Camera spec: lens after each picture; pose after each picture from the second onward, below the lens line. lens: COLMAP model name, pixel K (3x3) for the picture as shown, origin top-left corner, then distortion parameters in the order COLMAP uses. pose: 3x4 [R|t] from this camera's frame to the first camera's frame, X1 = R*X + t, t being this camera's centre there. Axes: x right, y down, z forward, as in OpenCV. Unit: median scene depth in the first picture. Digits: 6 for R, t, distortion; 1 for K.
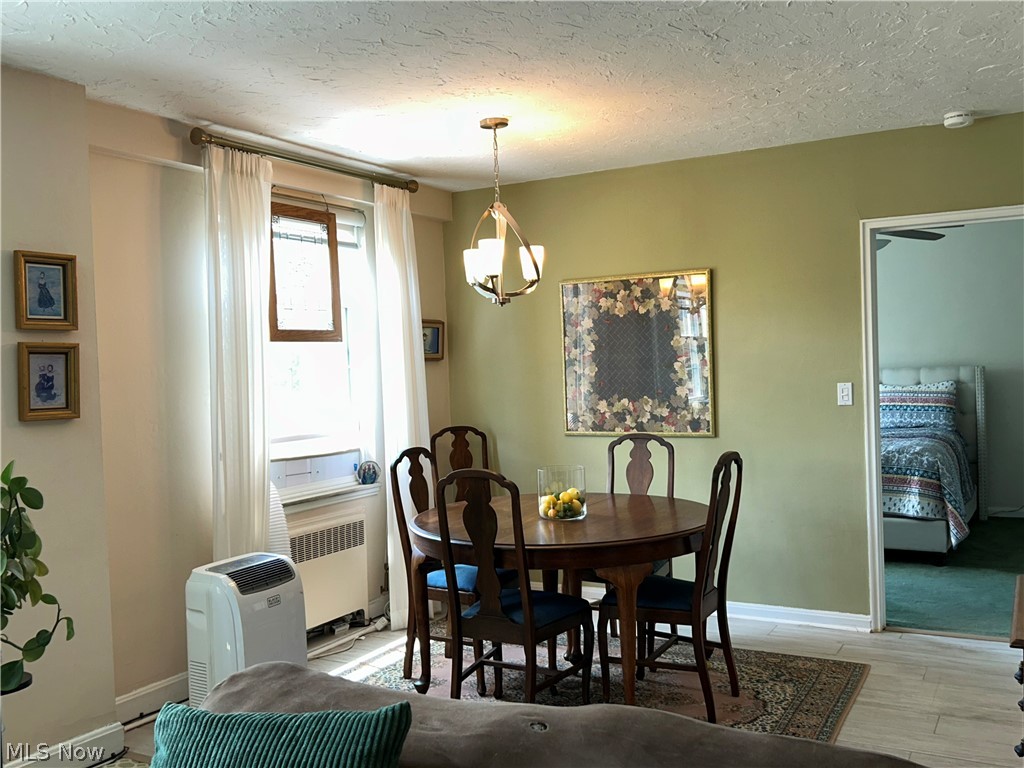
lens RADIAL K [[954.3, 0, 512.4], [0, 954.3, 385.2], [0, 0, 1]] dist [-0.008251, 0.000000]
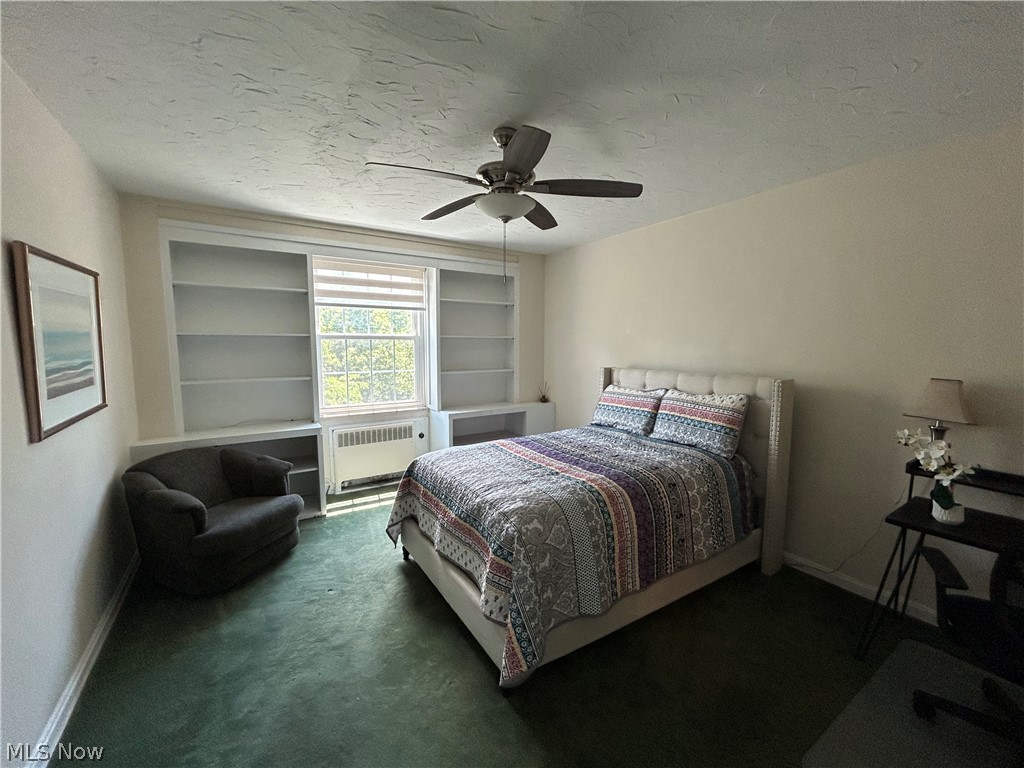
lens RADIAL K [[410.3, 0, 511.4], [0, 410.3, 383.0], [0, 0, 1]] dist [-0.003004, 0.000473]
pose [[0.884936, 0.078647, -0.459024, 0.550647], [-0.041433, 0.995025, 0.090605, -0.046107], [0.463866, -0.061161, 0.883792, 0.749511]]
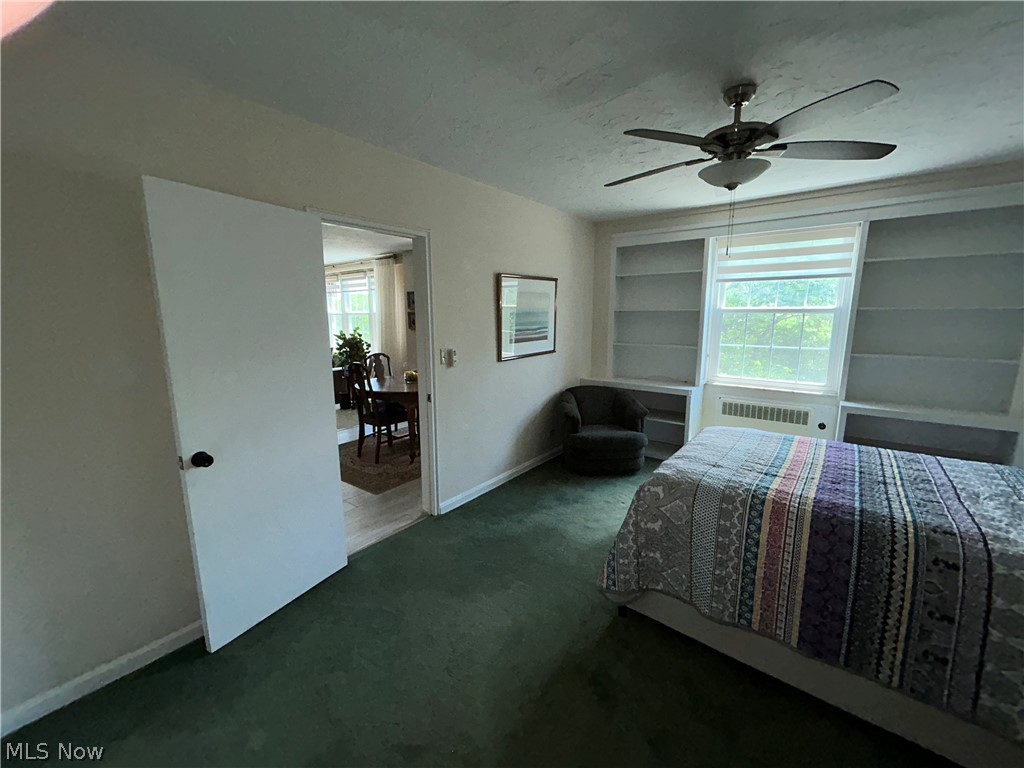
lens RADIAL K [[410.3, 0, 511.0], [0, 410.3, 384.7], [0, 0, 1]] dist [-0.003004, 0.000473]
pose [[-0.151150, 0.200439, -0.967976, 0.734343], [-0.015977, 0.978603, 0.205135, -0.060804], [0.988382, 0.046472, -0.144713, 0.929072]]
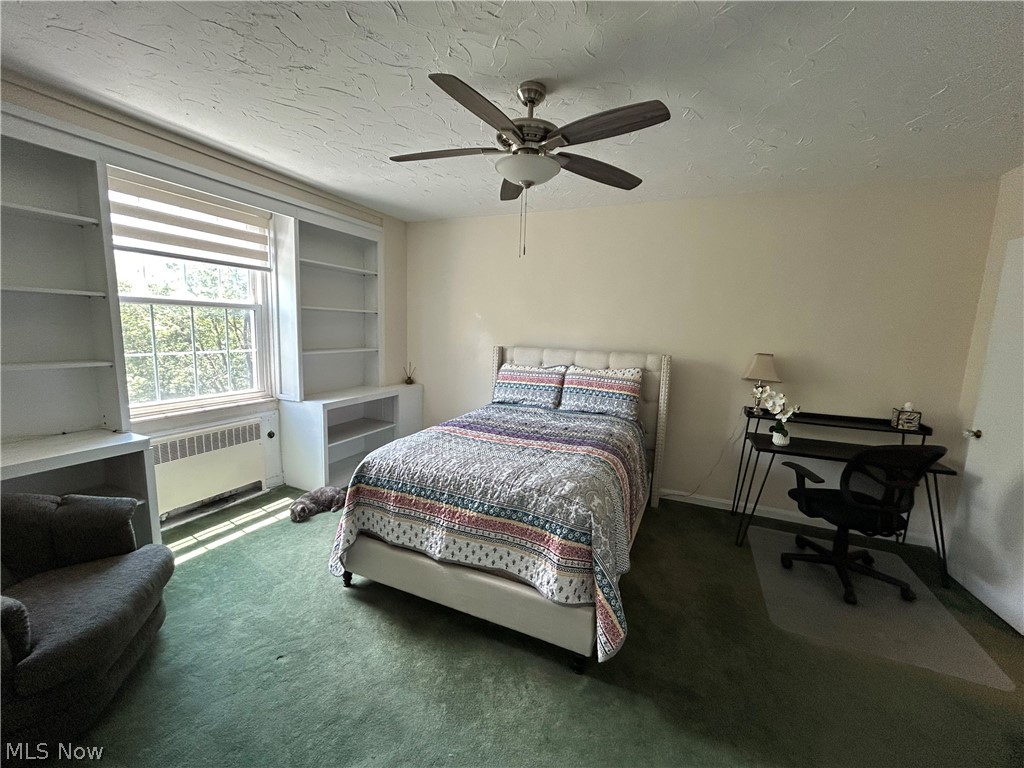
lens RADIAL K [[410.3, 0, 511.3], [0, 410.3, 382.5], [0, 0, 1]] dist [-0.003004, 0.000473]
pose [[0.992827, 0.051845, 0.107738, 0.352796], [-0.063640, 0.991991, 0.109101, -0.034547], [-0.101219, -0.115175, 0.988175, 0.731472]]
